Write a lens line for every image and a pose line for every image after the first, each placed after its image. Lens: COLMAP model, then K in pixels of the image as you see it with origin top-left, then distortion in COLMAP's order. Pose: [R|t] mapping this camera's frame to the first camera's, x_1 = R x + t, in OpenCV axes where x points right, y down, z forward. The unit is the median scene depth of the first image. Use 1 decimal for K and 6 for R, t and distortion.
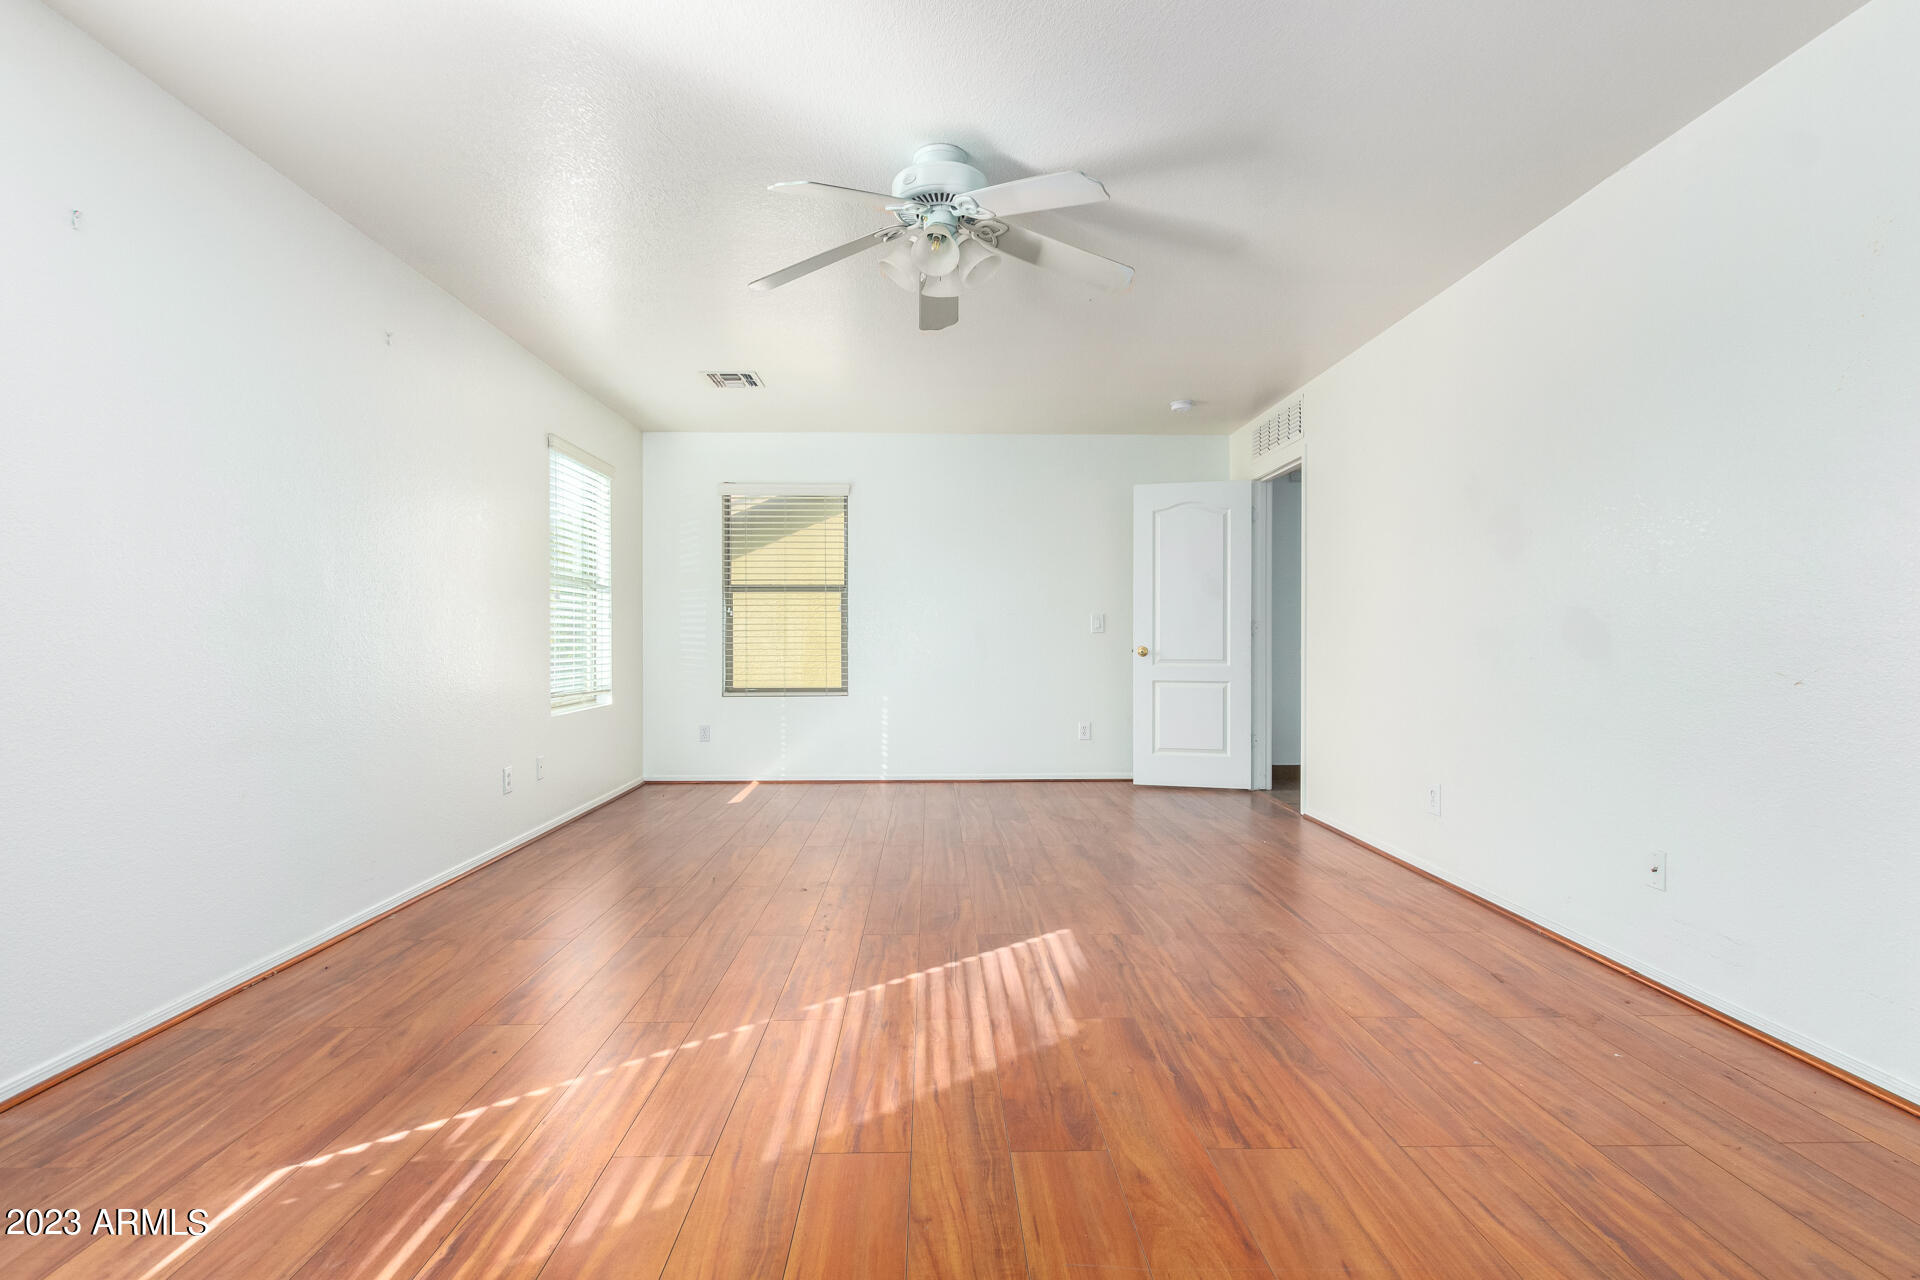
lens RADIAL K [[876.8, 0, 969.5], [0, 876.8, 646.1], [0, 0, 1]] dist [0.013760, -0.006551]
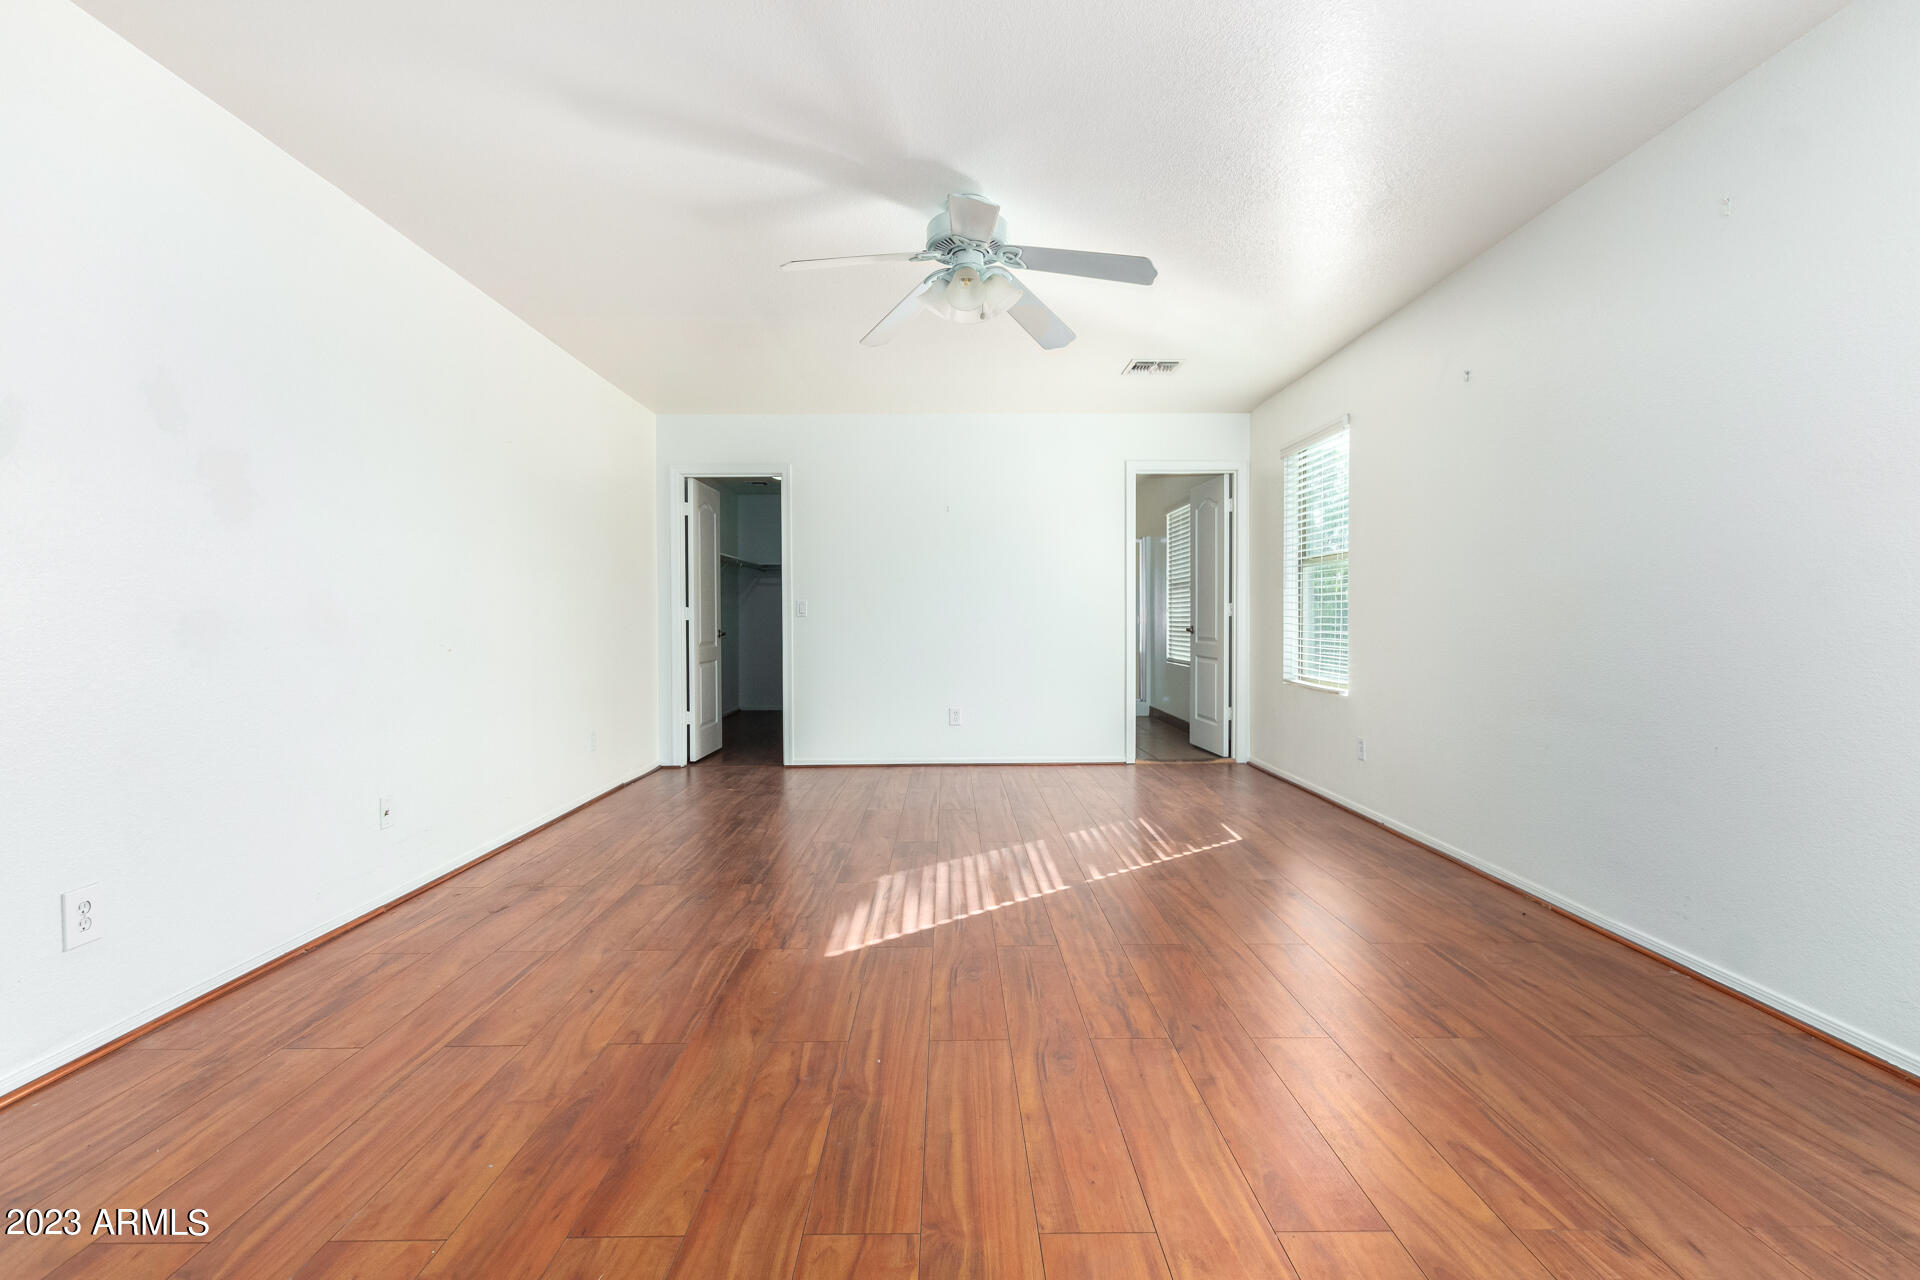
lens RADIAL K [[876.8, 0, 969.5], [0, 876.8, 646.1], [0, 0, 1]] dist [0.013760, -0.006551]
pose [[-0.999810, 0.004729, 0.018918, -0.055248], [0.005472, 0.999208, 0.039422, -0.020630], [-0.018717, 0.039518, -0.999044, 2.175675]]
